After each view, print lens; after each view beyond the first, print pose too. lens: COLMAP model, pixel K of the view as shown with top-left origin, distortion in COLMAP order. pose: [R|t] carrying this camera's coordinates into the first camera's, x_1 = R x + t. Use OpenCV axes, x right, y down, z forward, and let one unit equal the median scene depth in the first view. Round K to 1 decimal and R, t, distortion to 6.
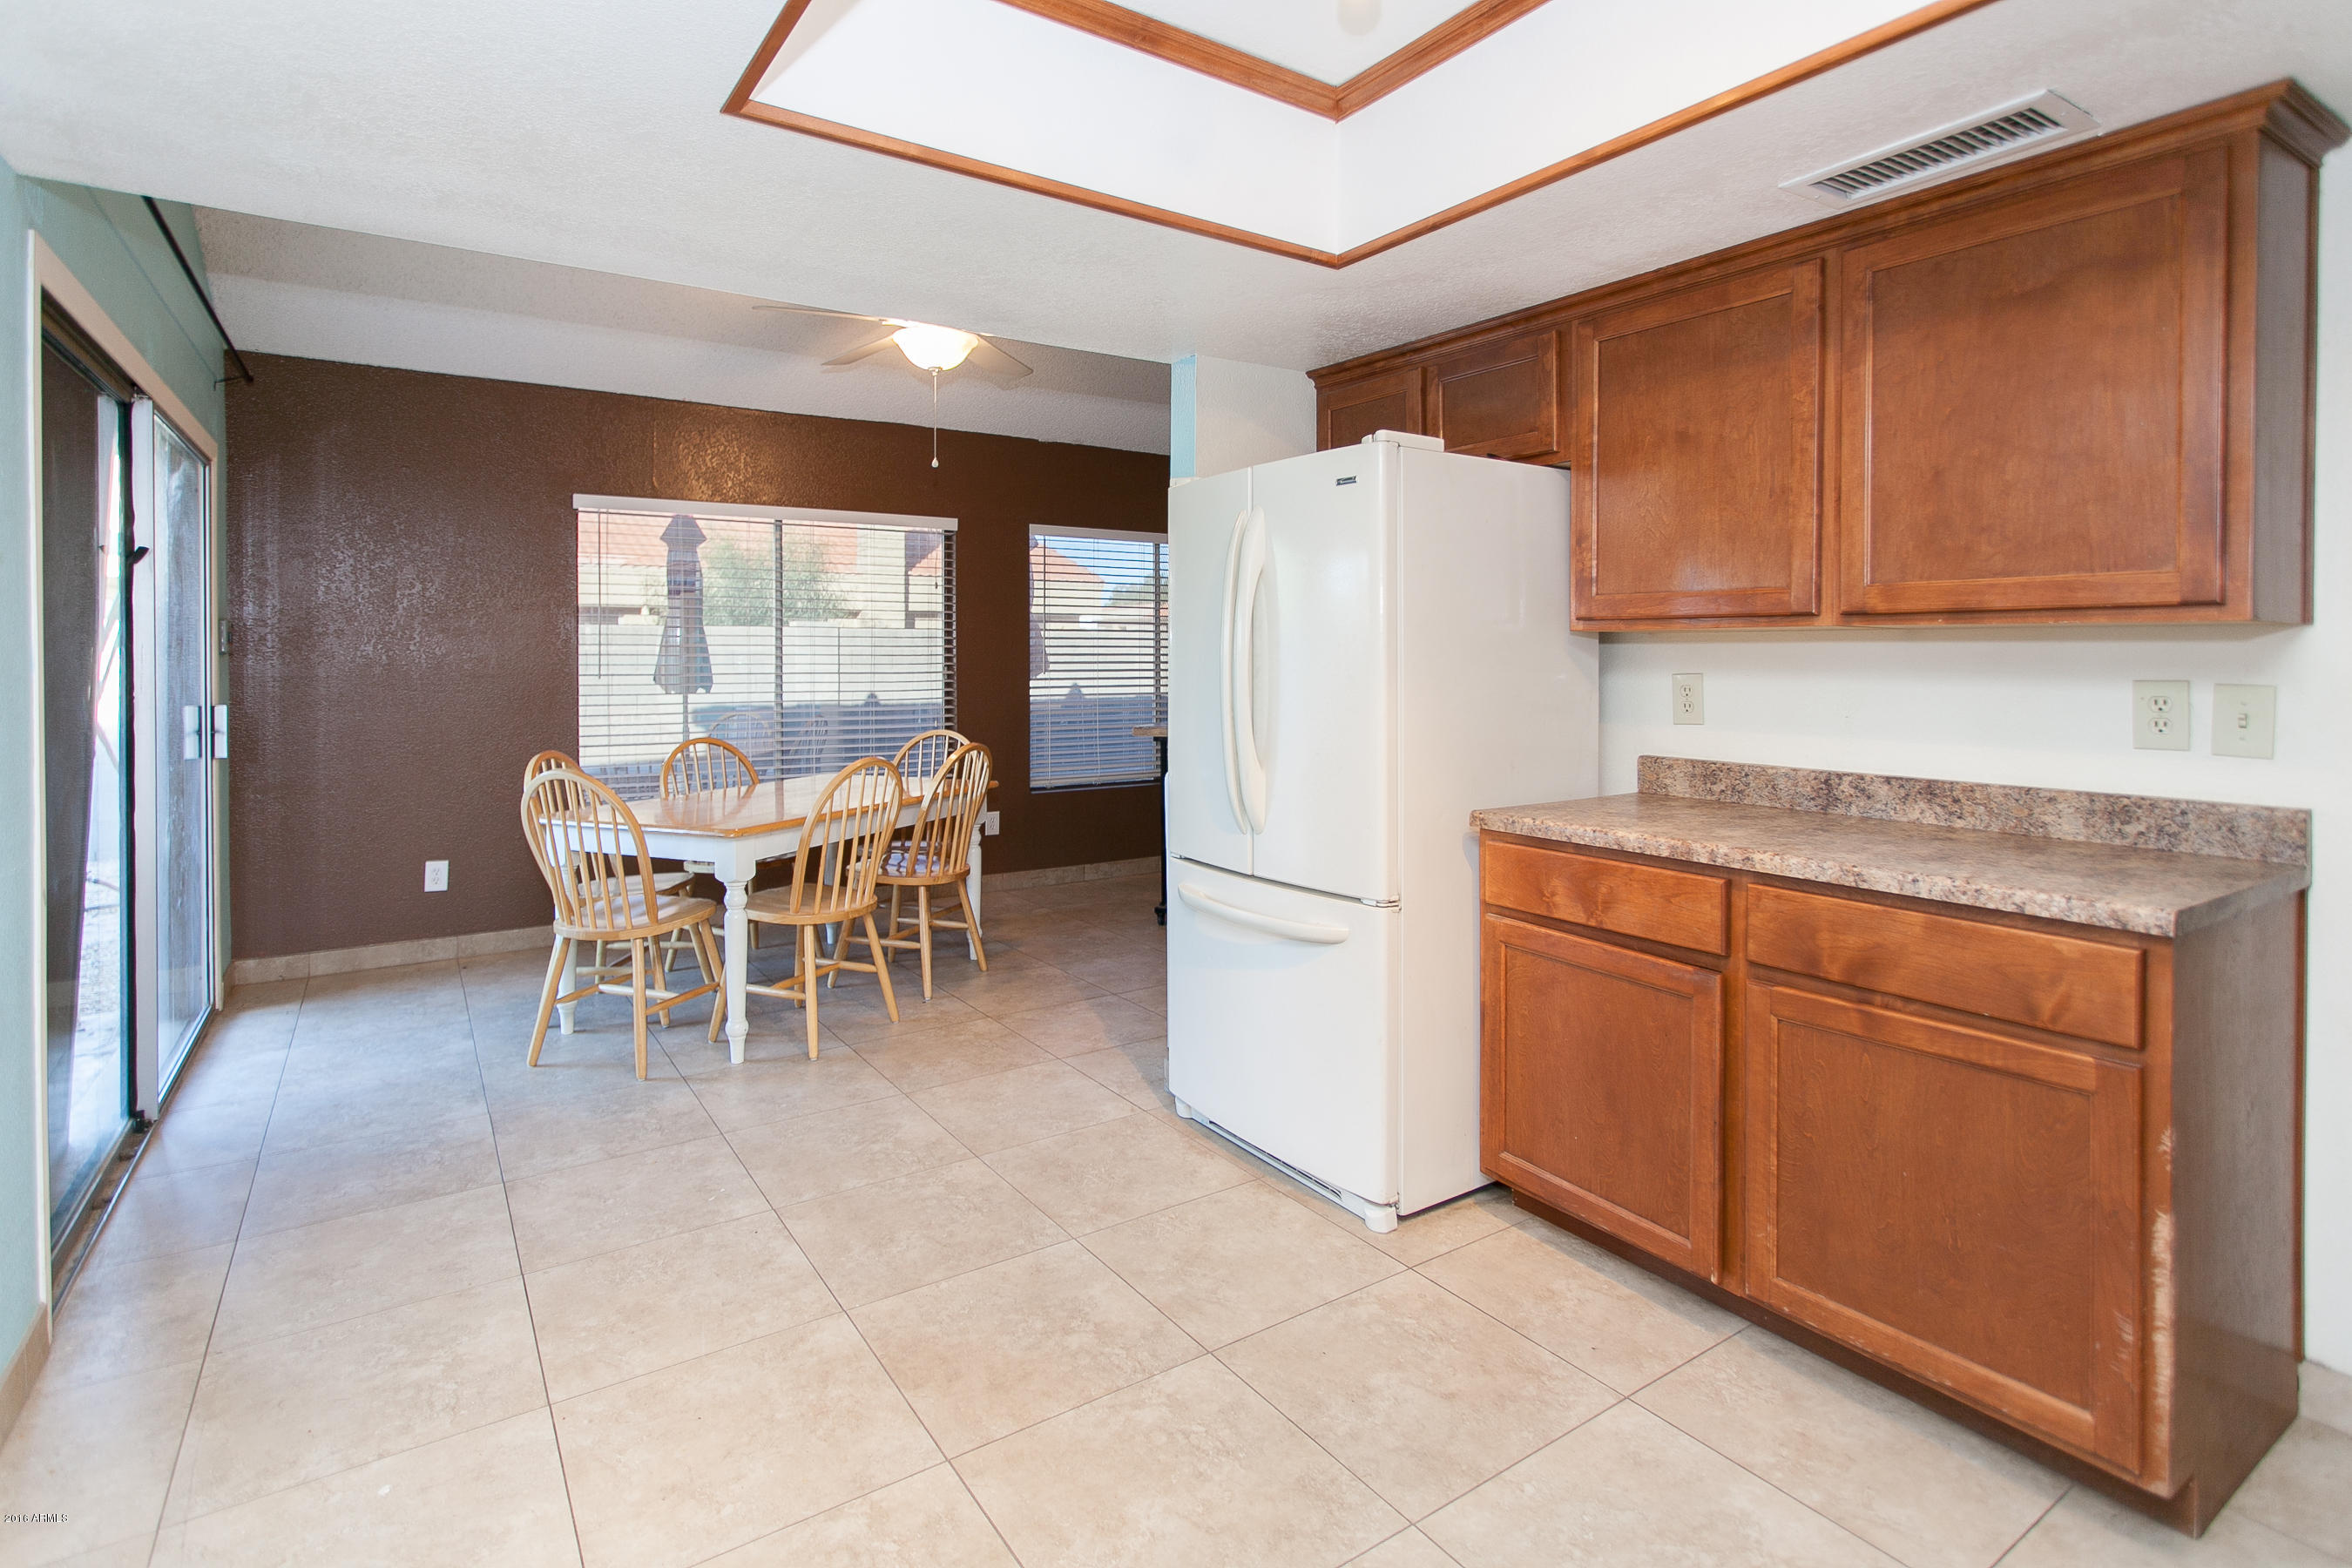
lens RADIAL K [[1142.8, 0, 1195.6], [0, 1142.8, 672.1], [0, 0, 1]] dist [-0.007787, 0.000453]
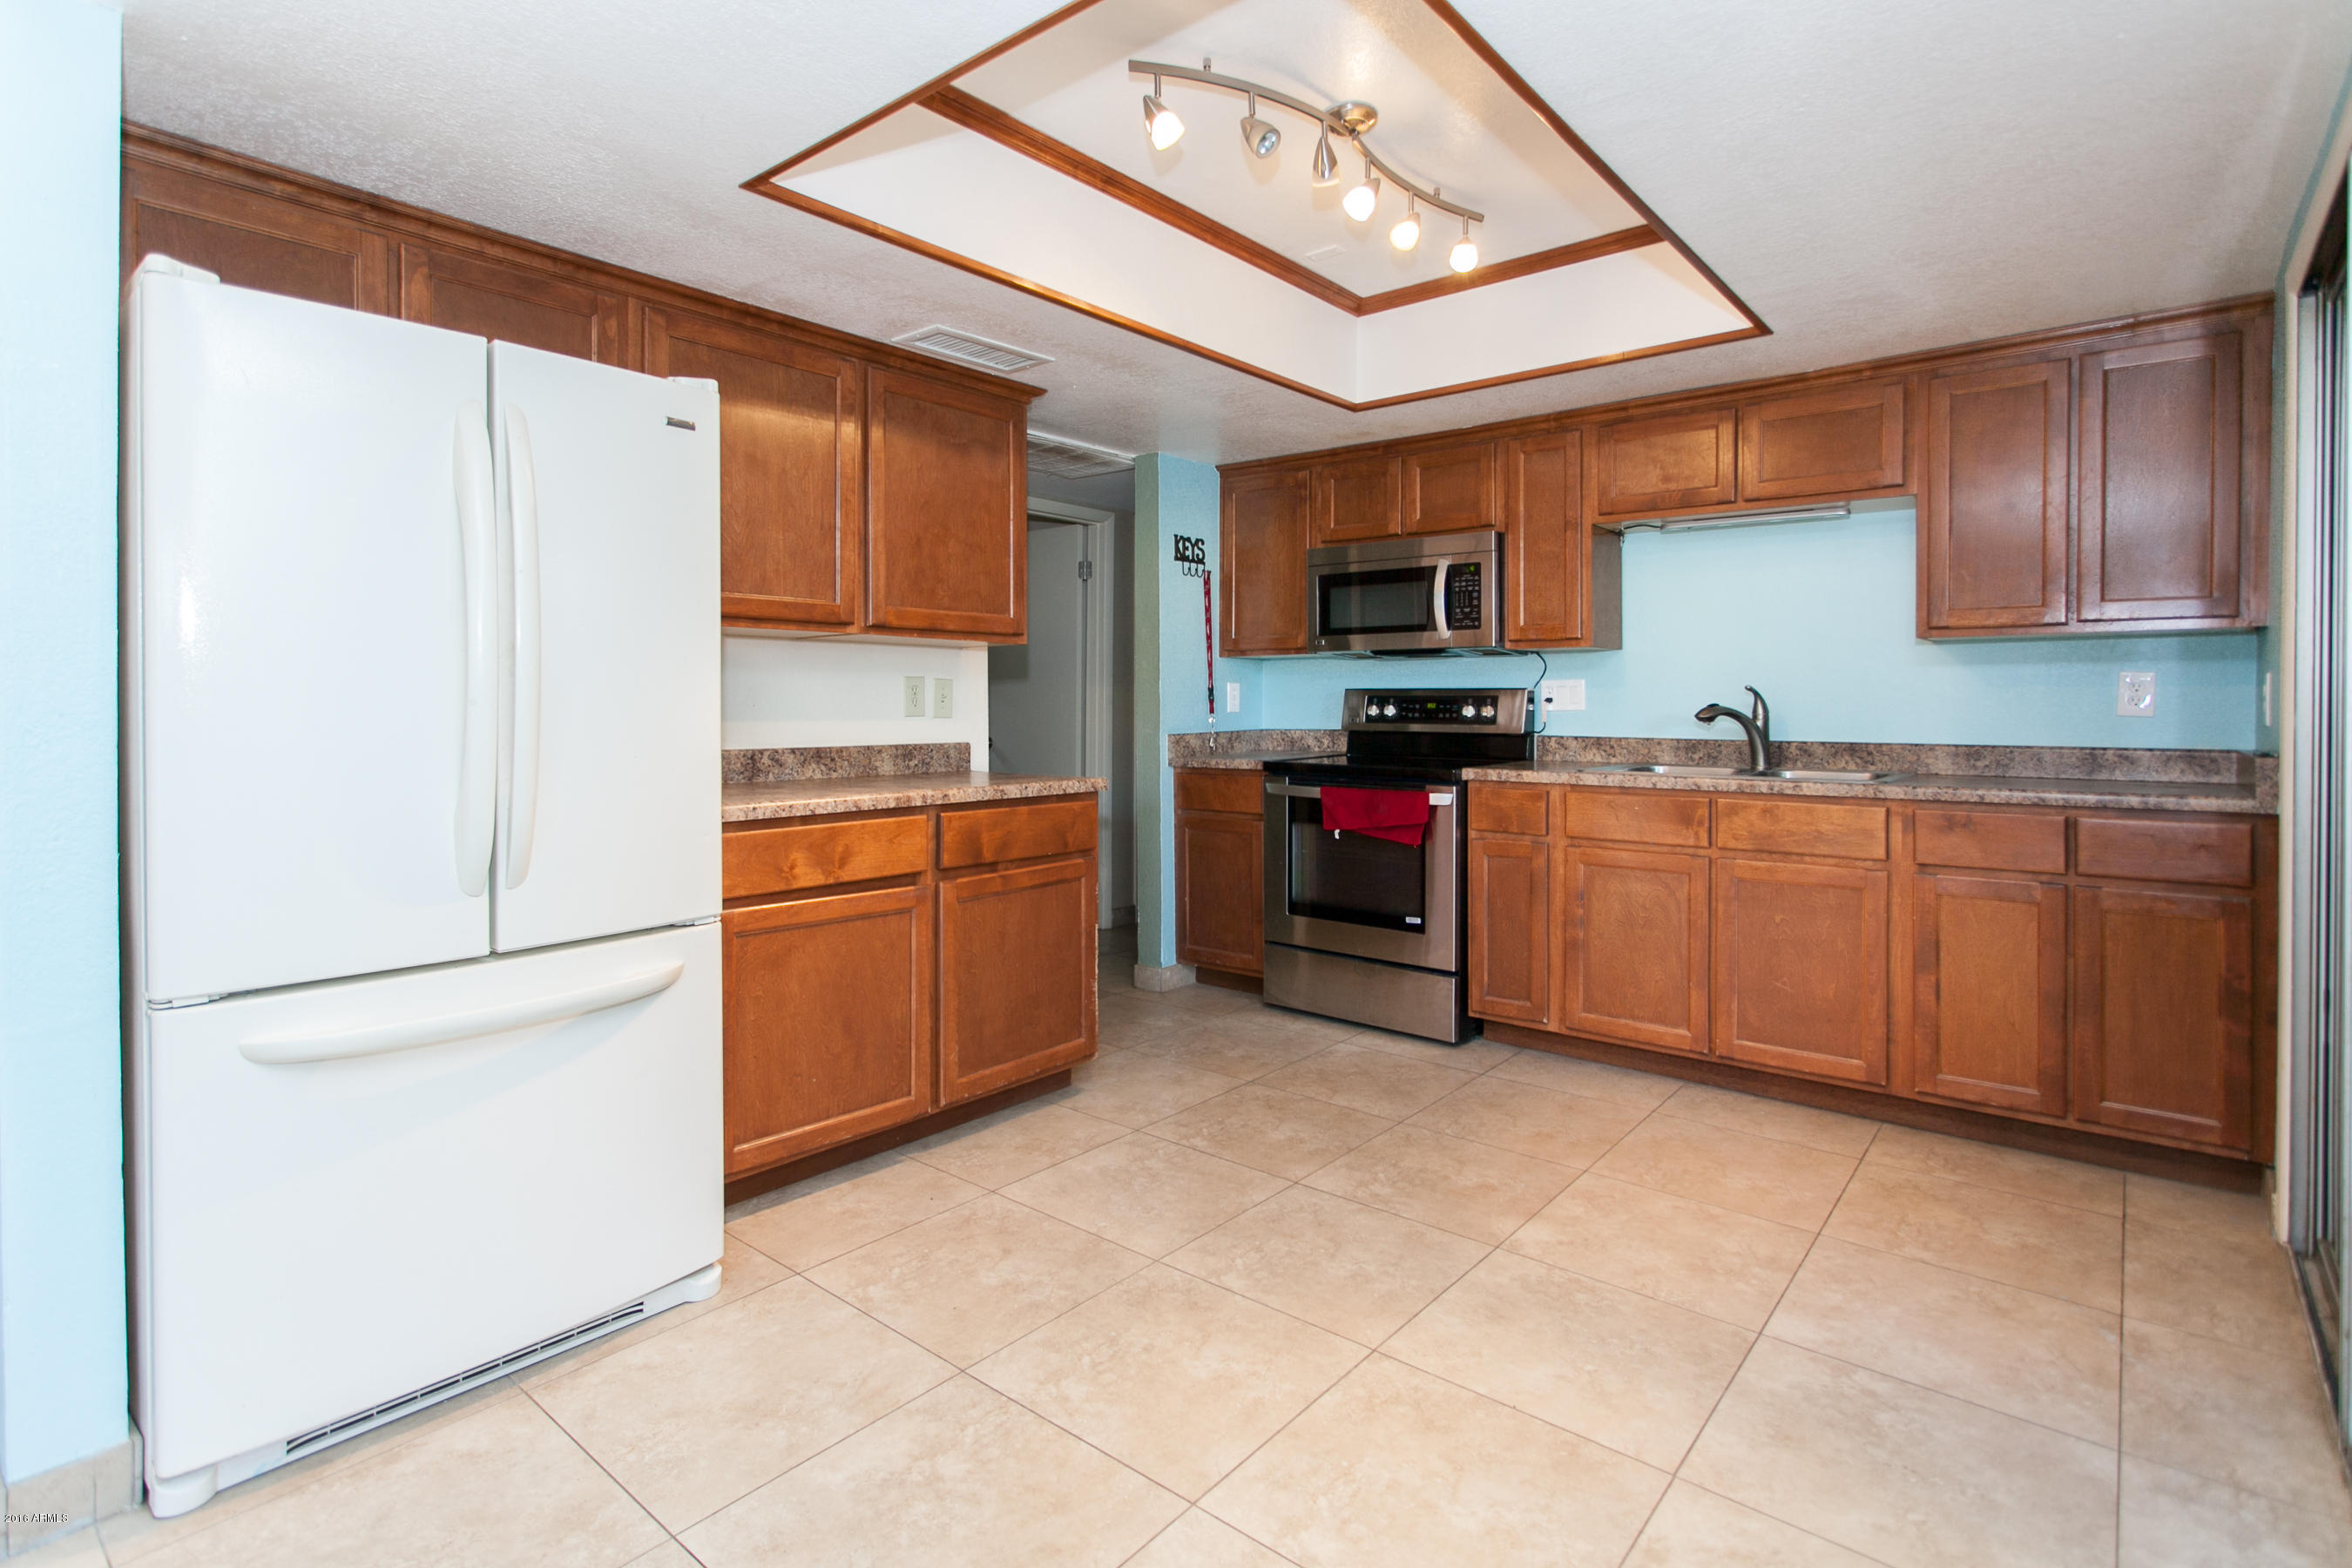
lens RADIAL K [[1161.7, 0, 1131.4], [0, 1161.7, 713.7], [0, 0, 1]] dist [-0.003679, -0.000473]
pose [[-0.238281, -0.007448, 0.971168, -0.912361], [0.014484, 0.999832, 0.011222, 0.046299], [-0.971088, 0.016741, -0.238133, 1.048264]]
